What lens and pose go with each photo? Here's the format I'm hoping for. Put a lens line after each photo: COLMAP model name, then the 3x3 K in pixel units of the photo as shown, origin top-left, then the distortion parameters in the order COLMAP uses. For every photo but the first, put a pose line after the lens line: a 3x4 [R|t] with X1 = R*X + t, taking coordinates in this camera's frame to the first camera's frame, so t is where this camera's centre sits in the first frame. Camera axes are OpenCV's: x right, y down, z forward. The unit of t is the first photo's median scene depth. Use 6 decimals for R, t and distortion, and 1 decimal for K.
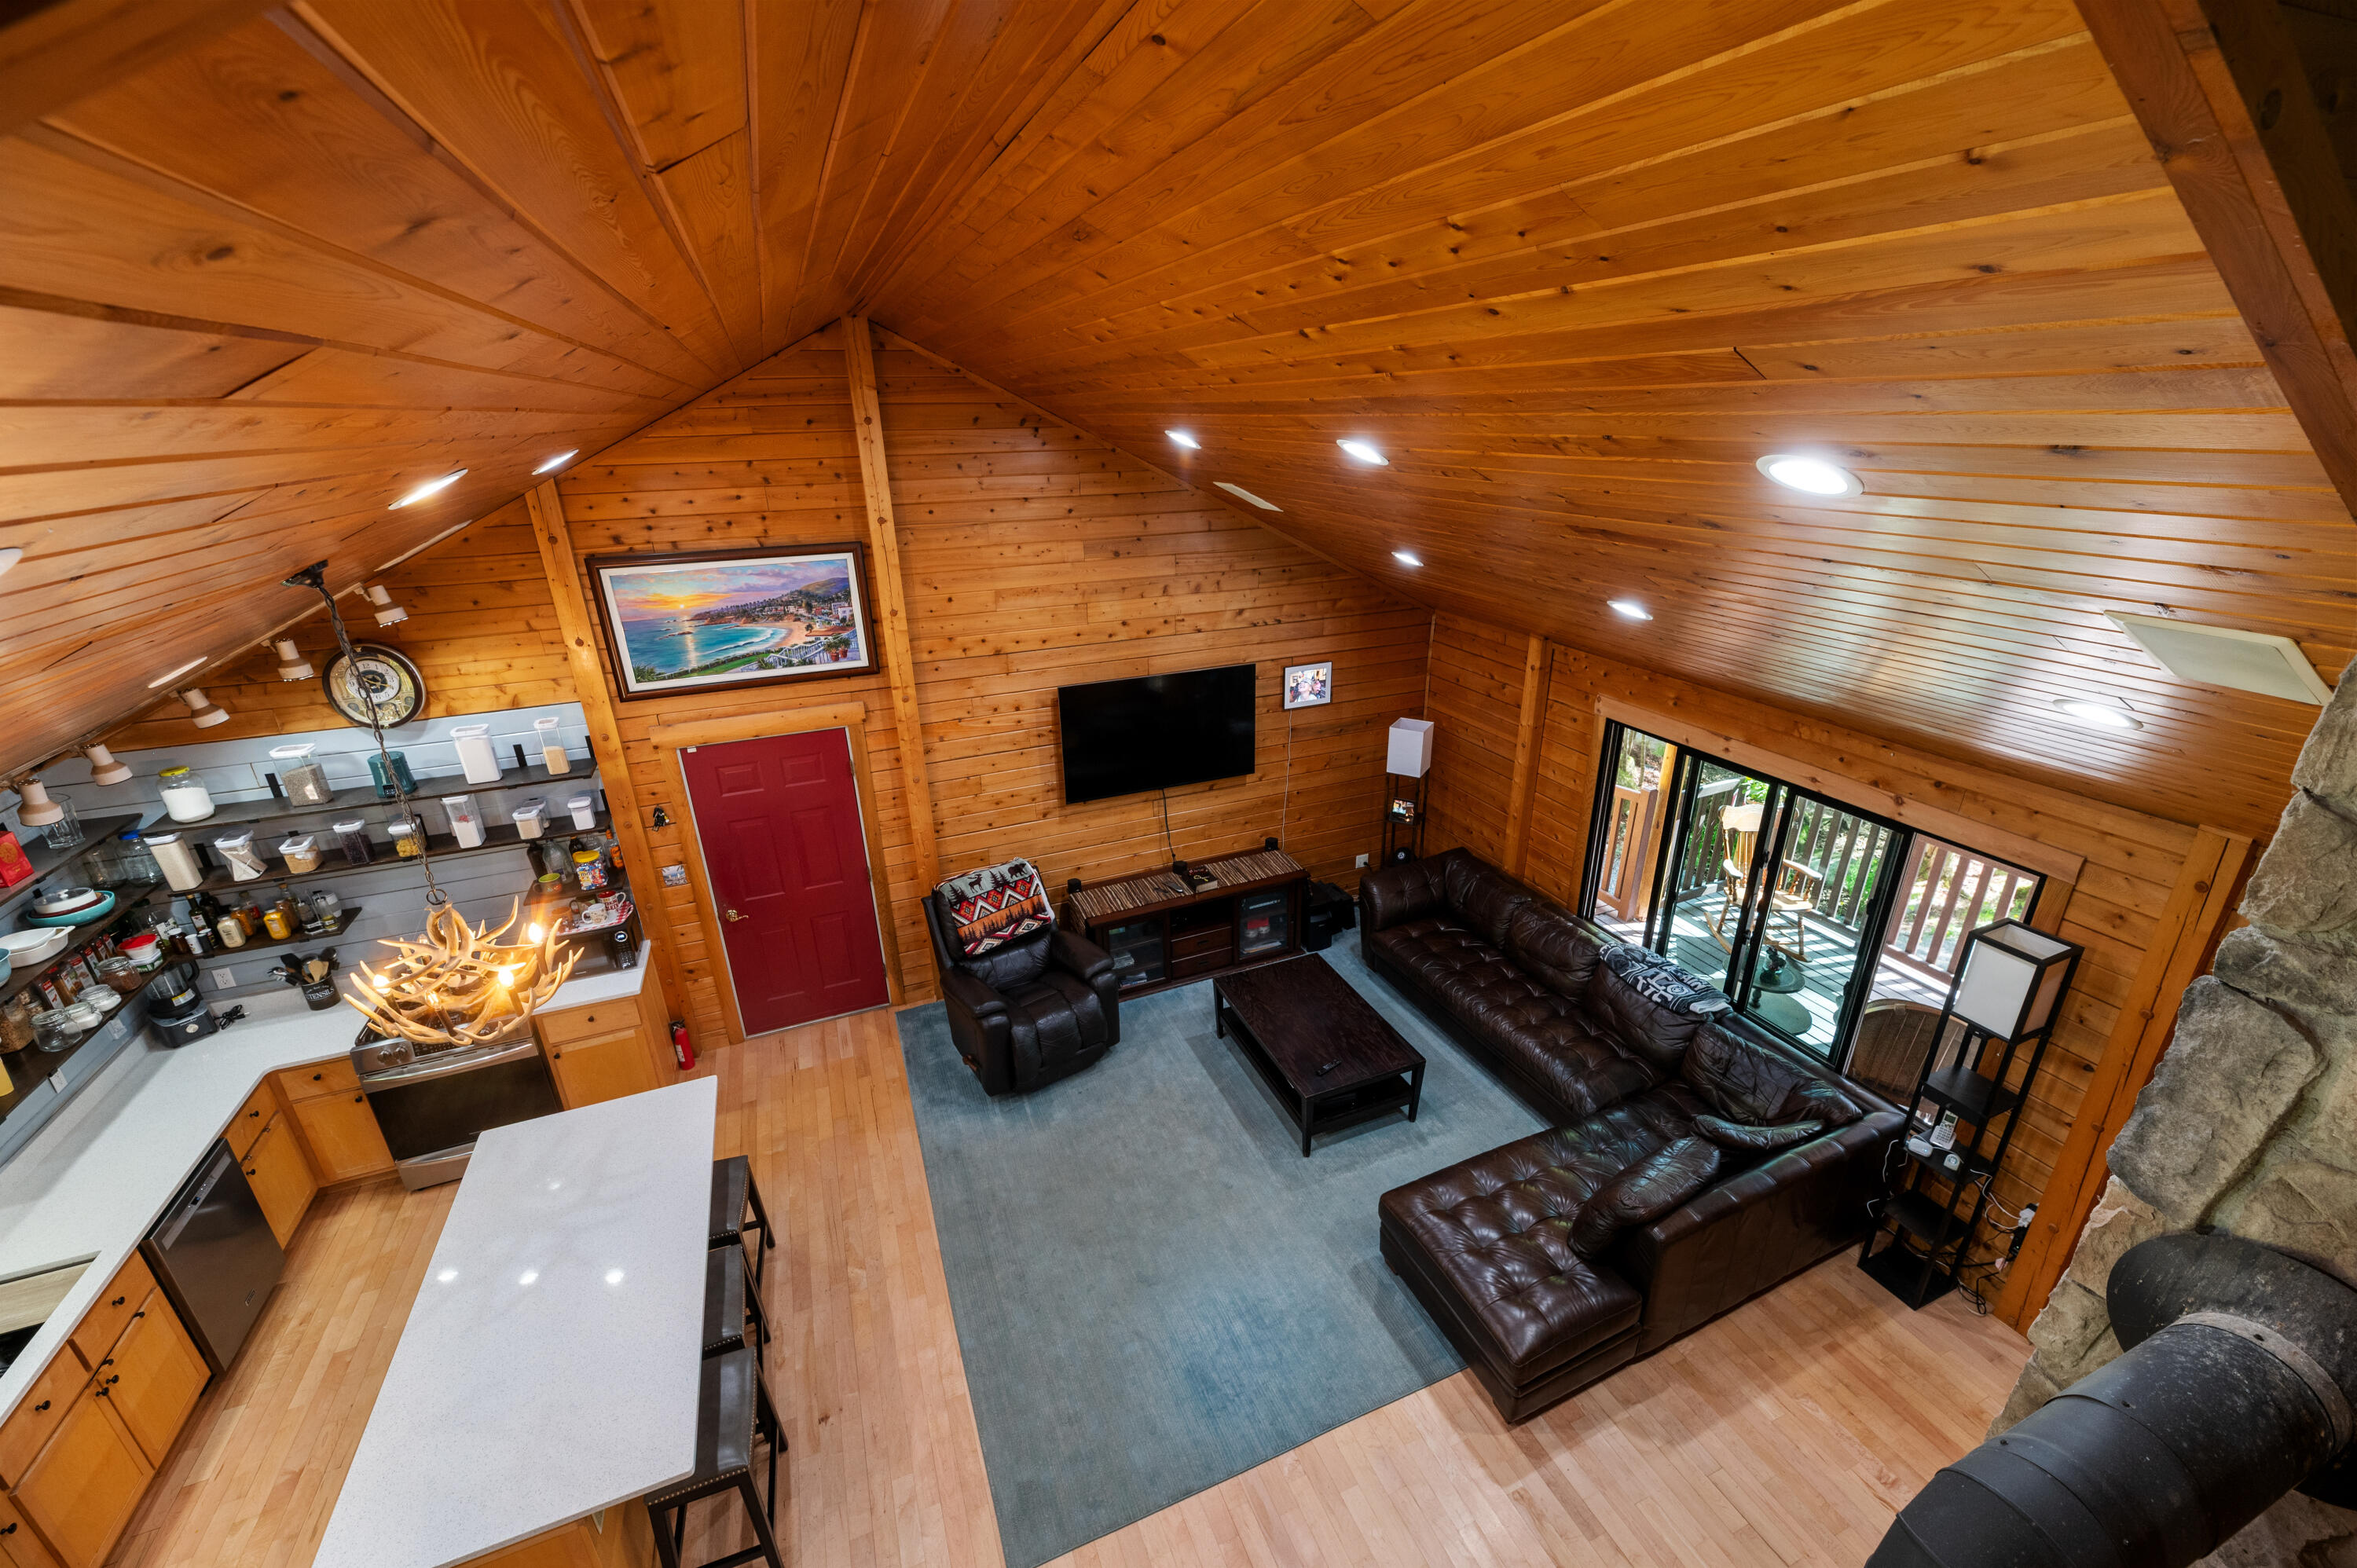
lens RADIAL K [[940.2, 0, 1185.5], [0, 940.2, 788.3], [0, 0, 1]] dist [0.001062, 0.000143]
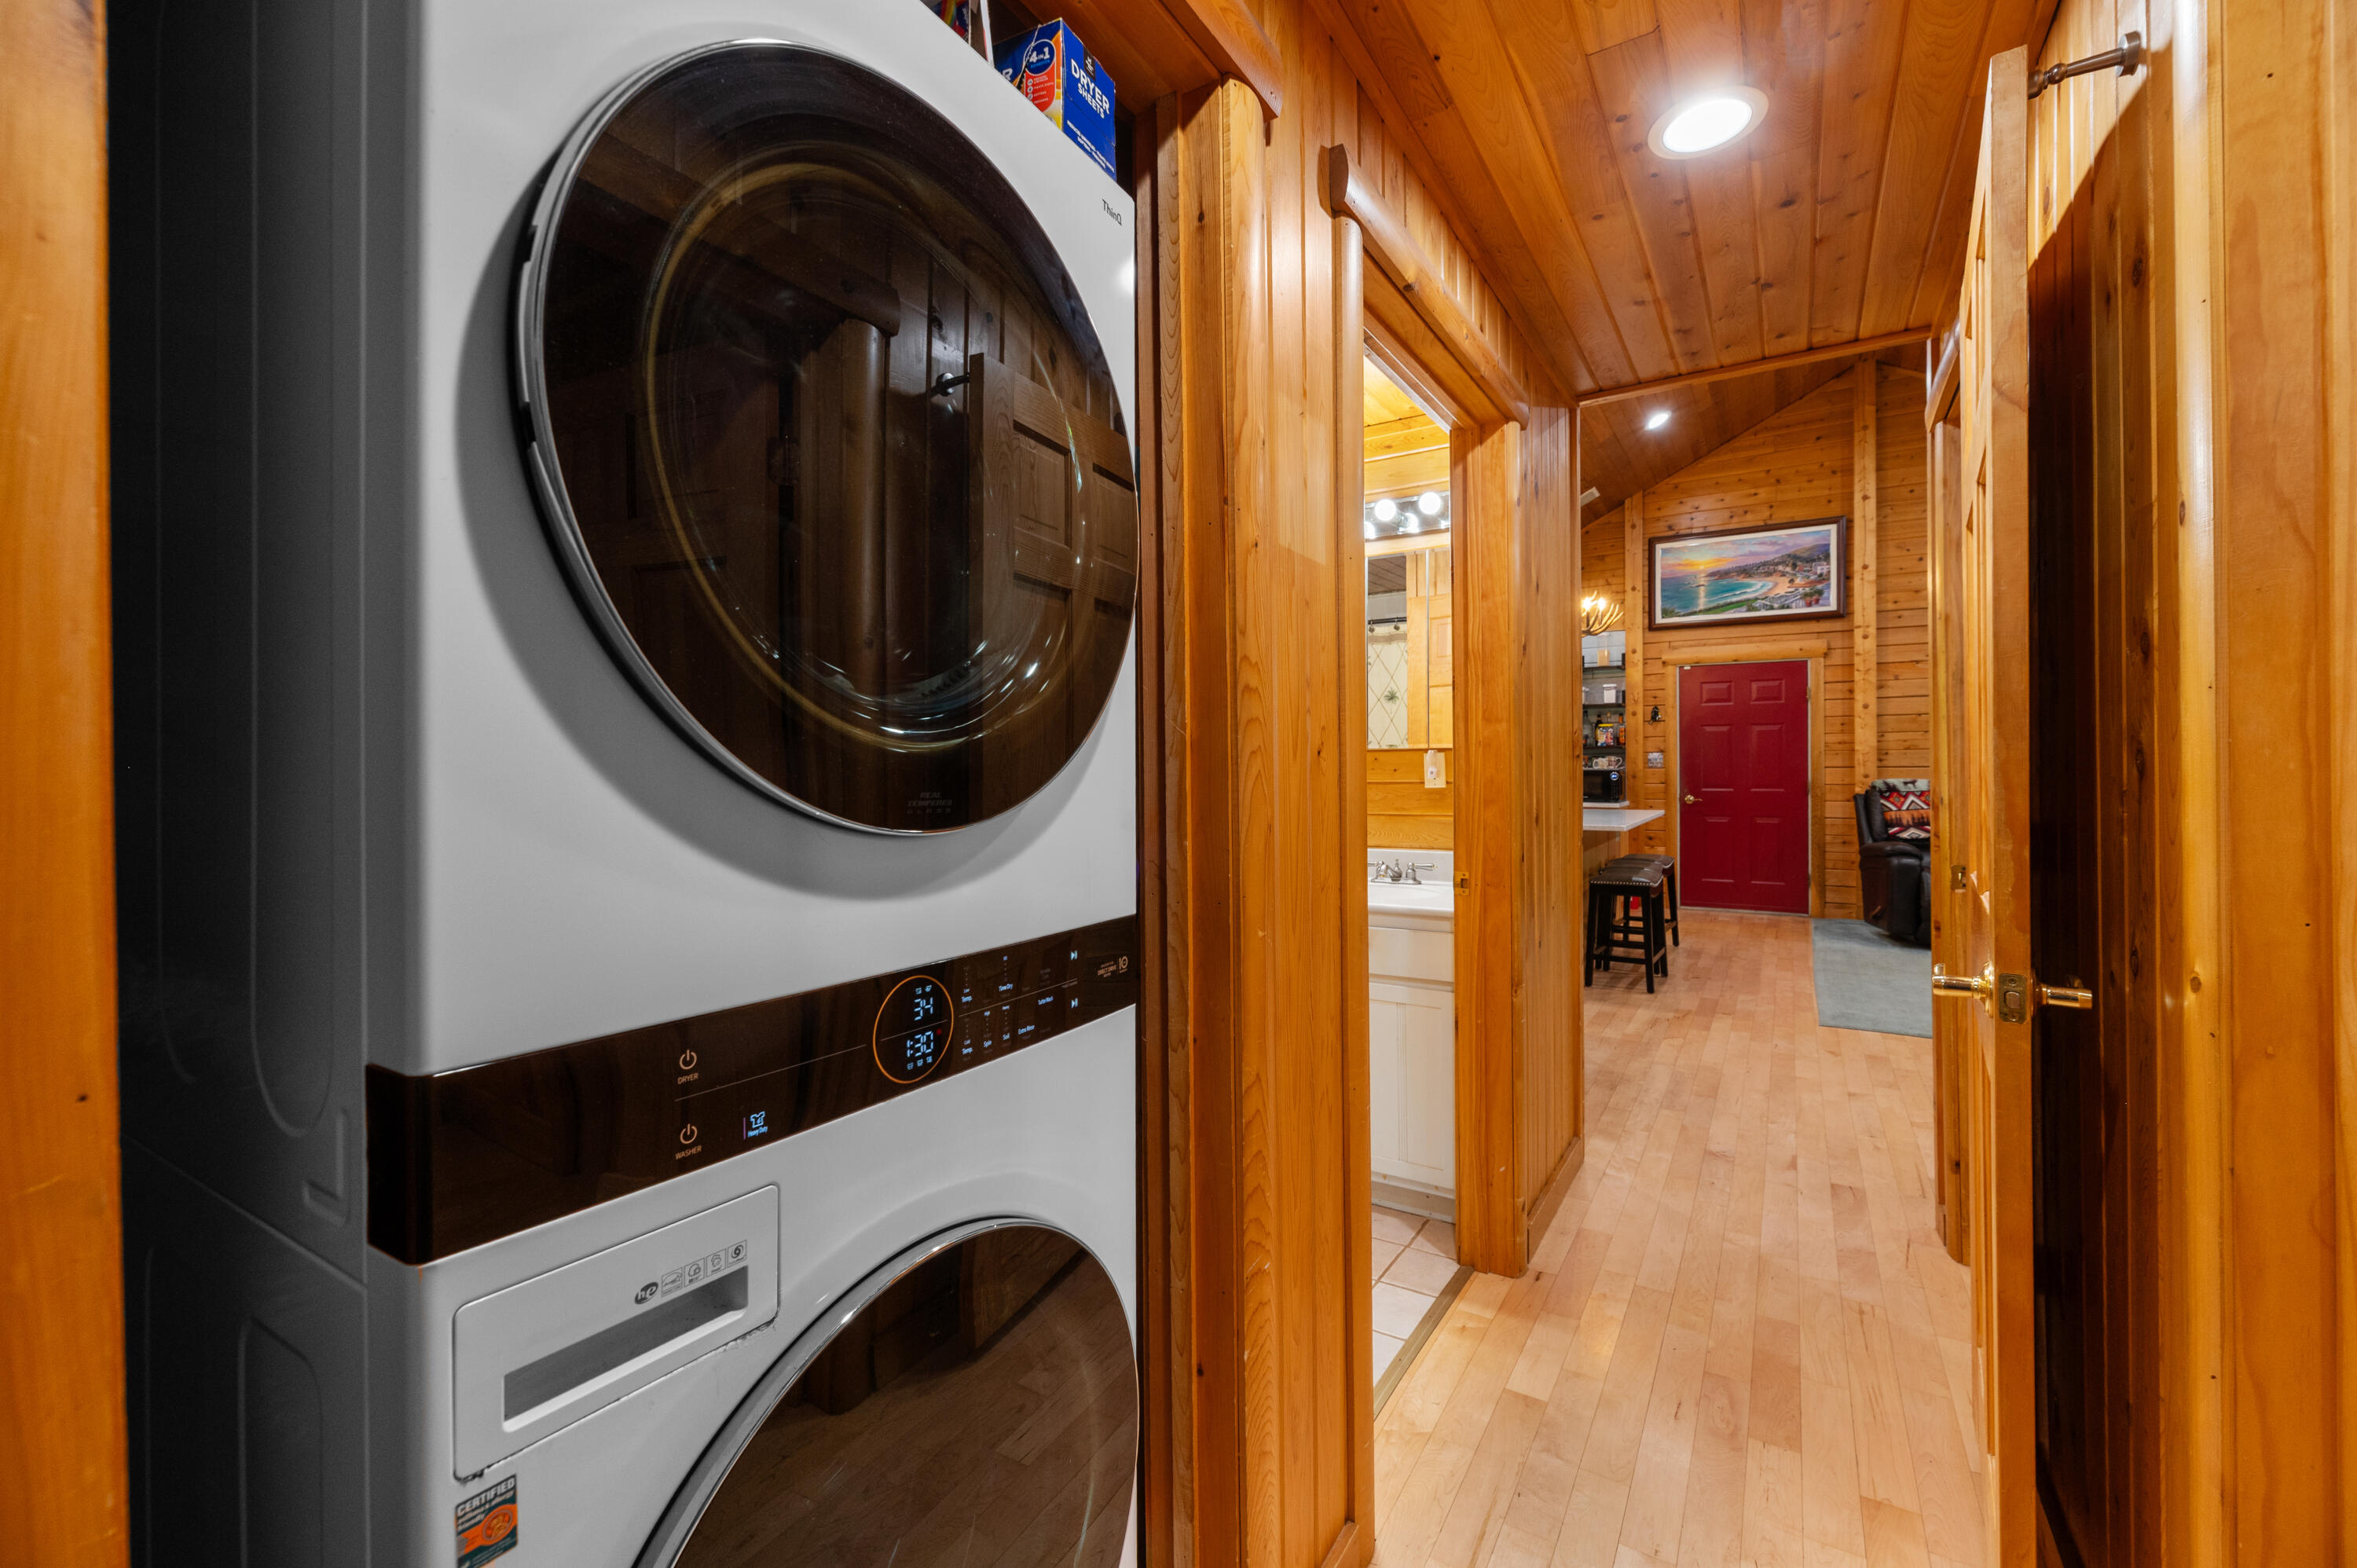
lens RADIAL K [[958.8, 0, 1201.5], [0, 958.8, 770.1], [0, 0, 1]] dist [0.001736, 0.000173]
pose [[0.587568, 0.016289, -0.809011, 0.231616], [-0.309460, 0.928317, -0.206064, 0.645755], [0.747662, 0.371433, 0.550490, -0.310587]]
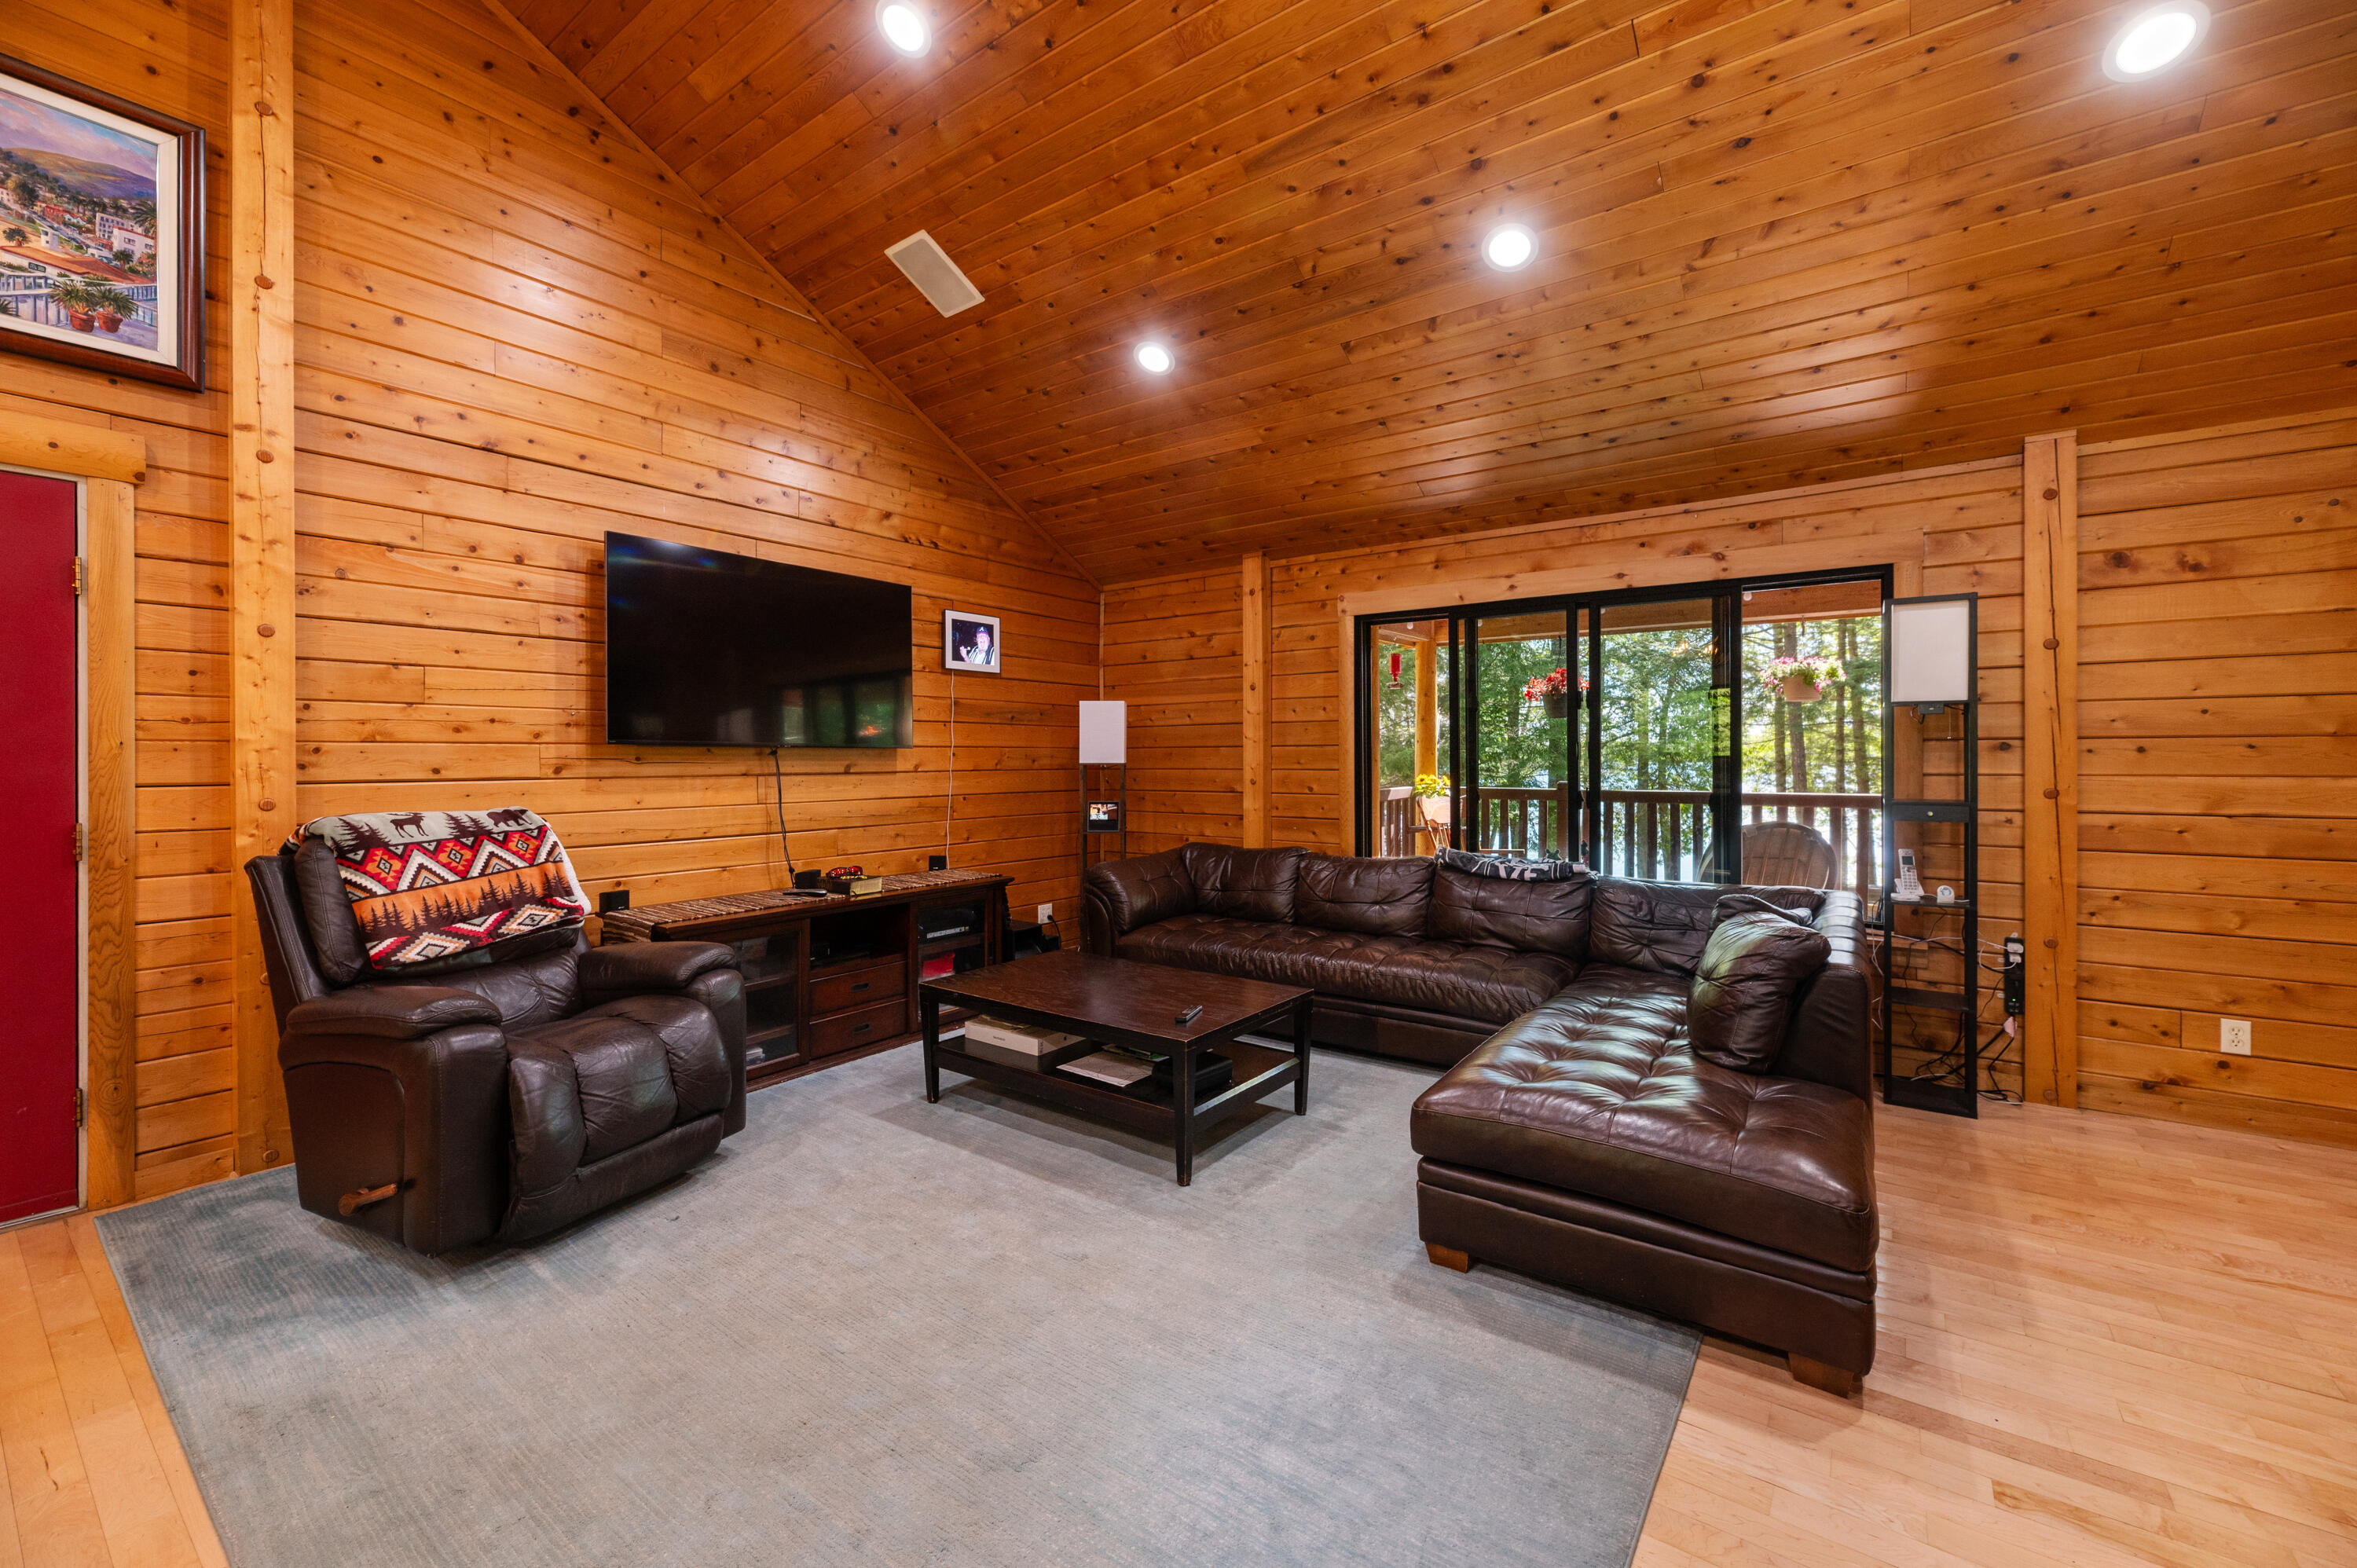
lens RADIAL K [[958.4, 0, 1184.4], [0, 958.4, 758.3], [0, 0, 1]] dist [0.000578, 0.000113]
pose [[0.855688, 0.016577, 0.517227, -0.151862], [0.180993, 0.926776, -0.329133, 0.329345], [-0.484809, 0.375249, 0.790031, 0.454573]]
